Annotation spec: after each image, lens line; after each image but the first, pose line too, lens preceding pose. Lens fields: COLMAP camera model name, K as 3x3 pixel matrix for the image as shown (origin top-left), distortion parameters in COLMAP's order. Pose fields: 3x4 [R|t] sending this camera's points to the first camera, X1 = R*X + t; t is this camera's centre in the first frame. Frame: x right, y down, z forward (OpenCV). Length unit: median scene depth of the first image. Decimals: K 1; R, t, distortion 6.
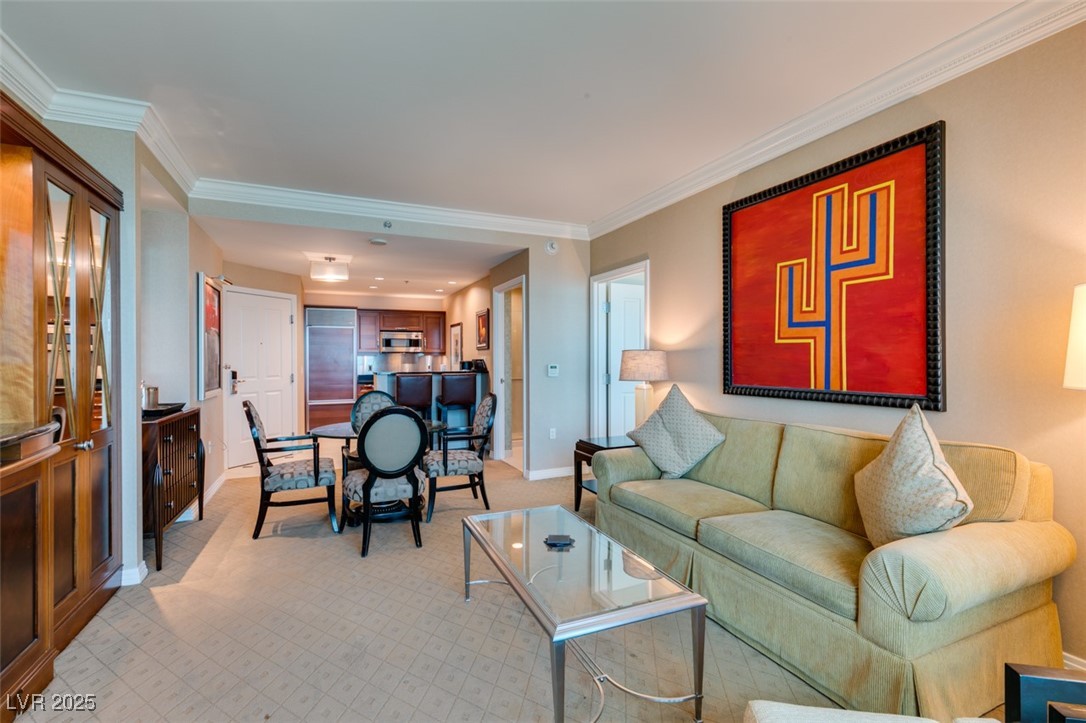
lens RADIAL K [[487.5, 0, 543.4], [0, 487.5, 363.9], [0, 0, 1]] dist [0.005643, -0.003710]
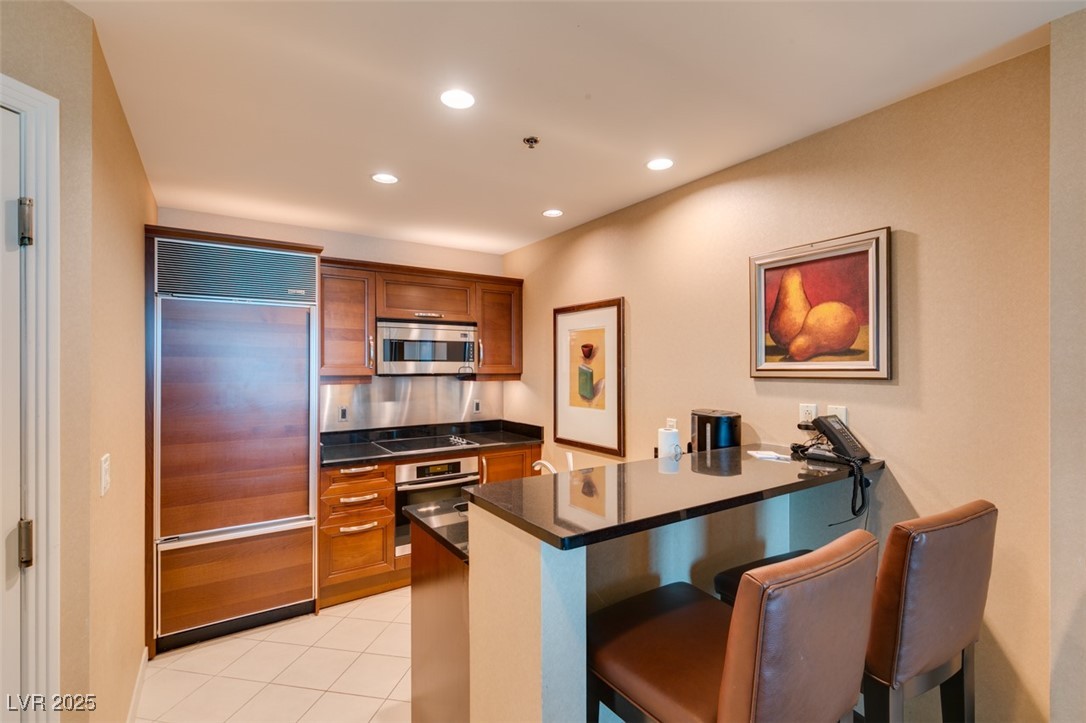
lens RADIAL K [[487.5, 0, 543.4], [0, 487.5, 363.9], [0, 0, 1]] dist [0.005643, -0.003710]
pose [[0.986188, 0.004379, 0.165571, -0.515969], [-0.002273, 0.999914, -0.012907, -0.053669], [-0.165613, 0.012352, 0.986113, 1.149366]]
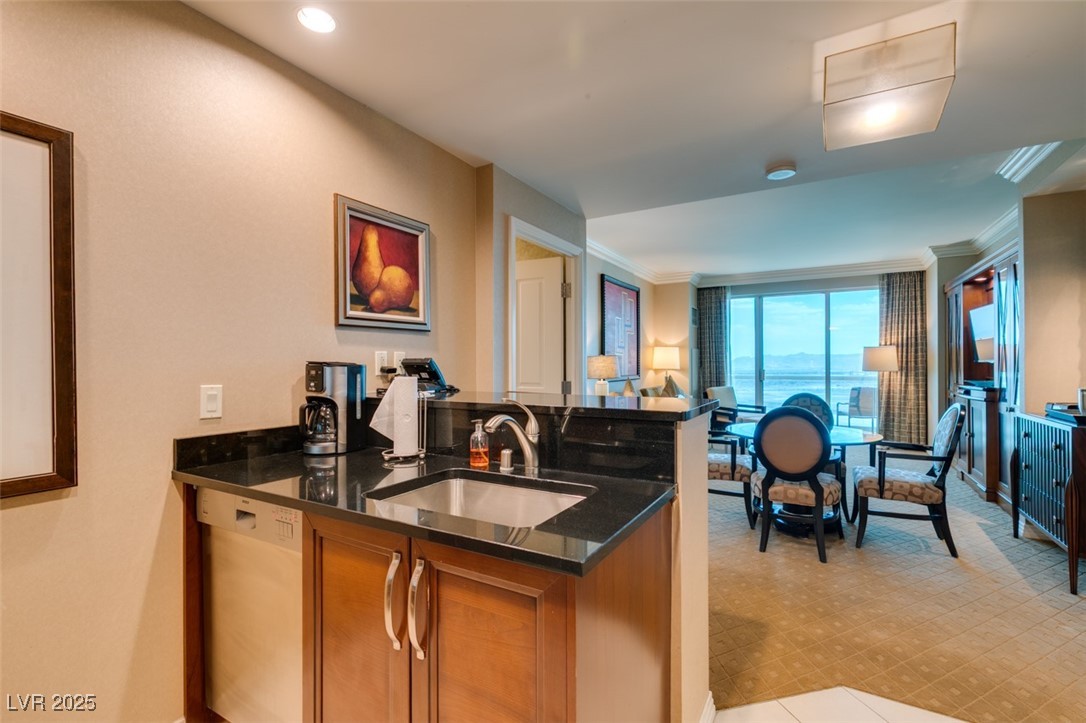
lens RADIAL K [[487.5, 0, 543.4], [0, 487.5, 363.9], [0, 0, 1]] dist [0.005643, -0.003710]
pose [[-0.582750, 0.004908, 0.812636, -0.715063], [0.011016, 0.999938, 0.001860, -0.008200], [-0.812577, 0.010036, -0.582768, 1.723965]]
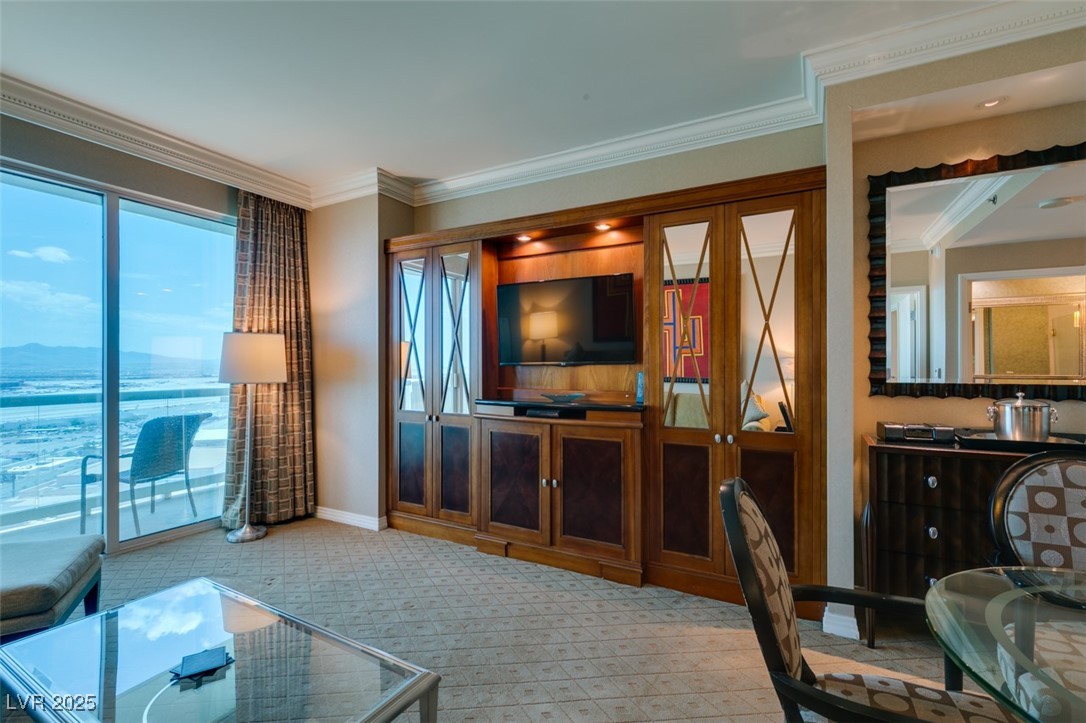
lens RADIAL K [[487.5, 0, 543.4], [0, 487.5, 363.9], [0, 0, 1]] dist [0.005643, -0.003710]
pose [[-0.794893, 0.002826, -0.606743, 0.035178], [-0.000513, 0.999986, 0.005329, -0.005287], [0.606749, 0.004547, -0.794880, 0.848032]]
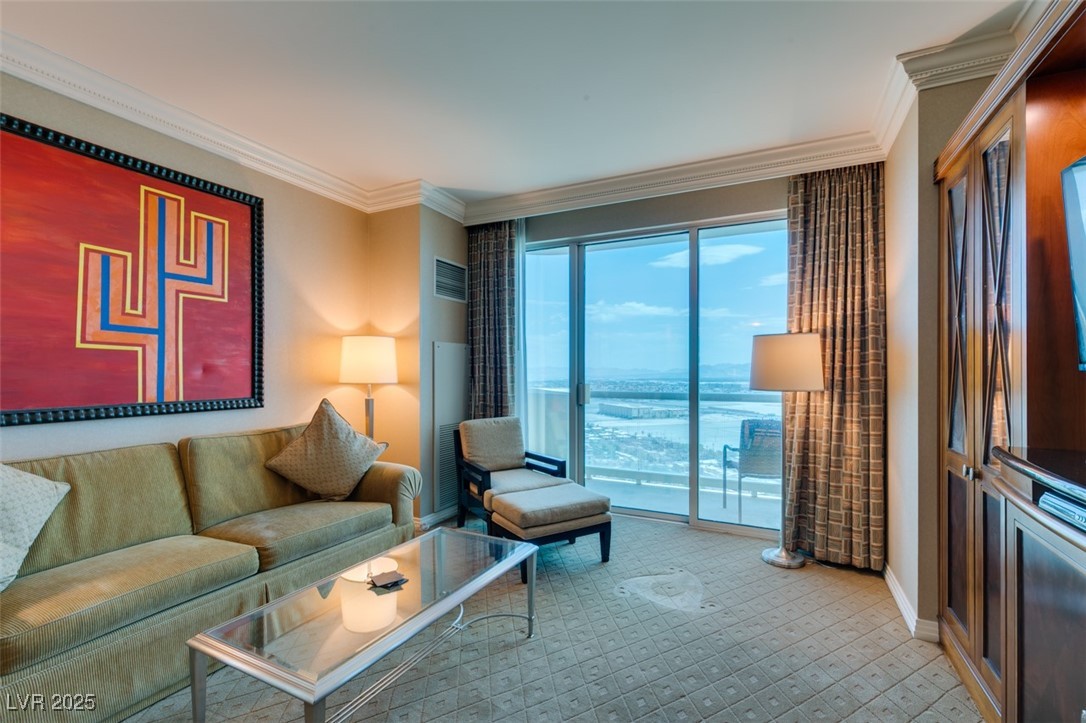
lens RADIAL K [[485.0, 0, 541.7], [0, 485.0, 371.1], [0, 0, 1]] dist [0.005911, -0.001423]
pose [[-0.632159, 0.001689, 0.774837, -0.390585], [0.007397, 0.999965, 0.003855, -0.003052], [-0.774804, 0.008169, -0.632149, 0.648679]]
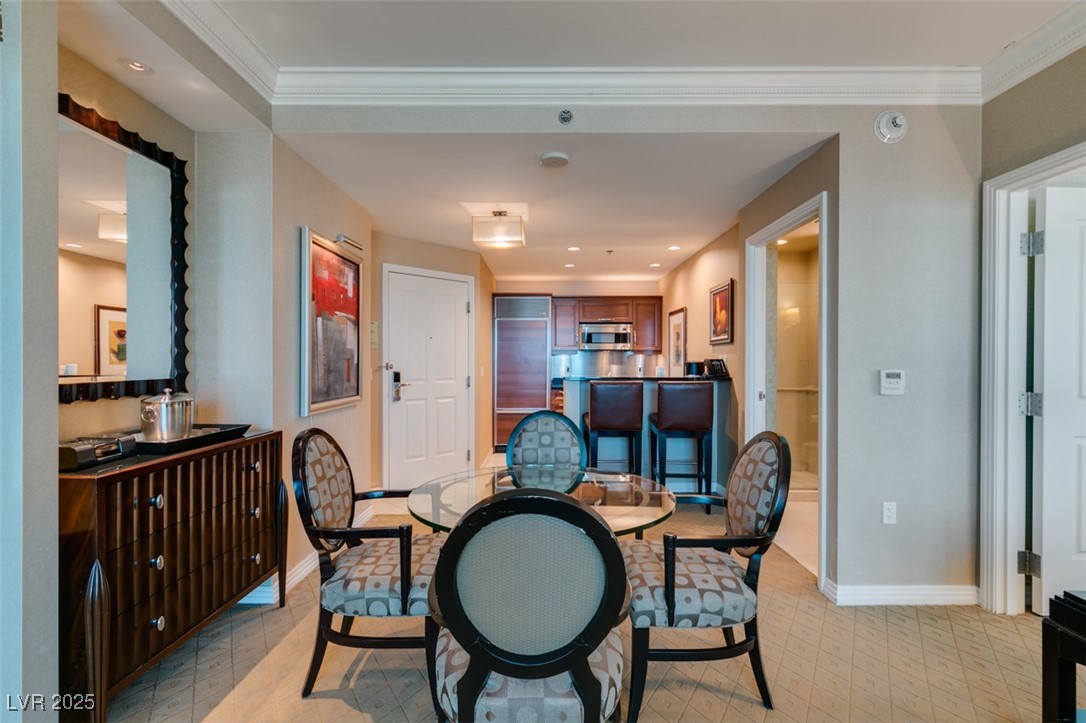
lens RADIAL K [[487.5, 0, 543.4], [0, 487.5, 363.9], [0, 0, 1]] dist [0.005643, -0.003710]
pose [[0.909312, 0.009127, -0.416015, -0.107779], [-0.009767, 0.999952, 0.000590, -0.002086], [0.416001, 0.003527, 0.909357, 0.481487]]
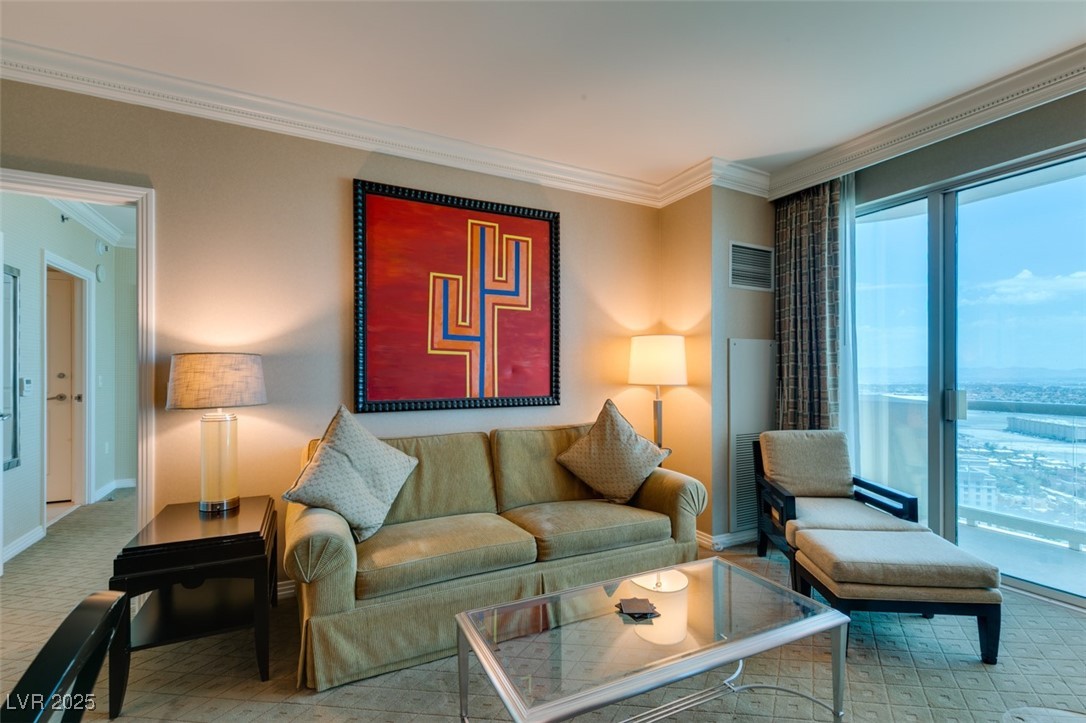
lens RADIAL K [[485.0, 0, 541.7], [0, 485.0, 371.1], [0, 0, 1]] dist [0.005911, -0.001423]
pose [[-0.037796, 0.002809, 0.999282, -0.348831], [0.007488, 0.999969, -0.002527, -0.002714], [-0.999257, 0.007387, -0.037816, 0.572287]]
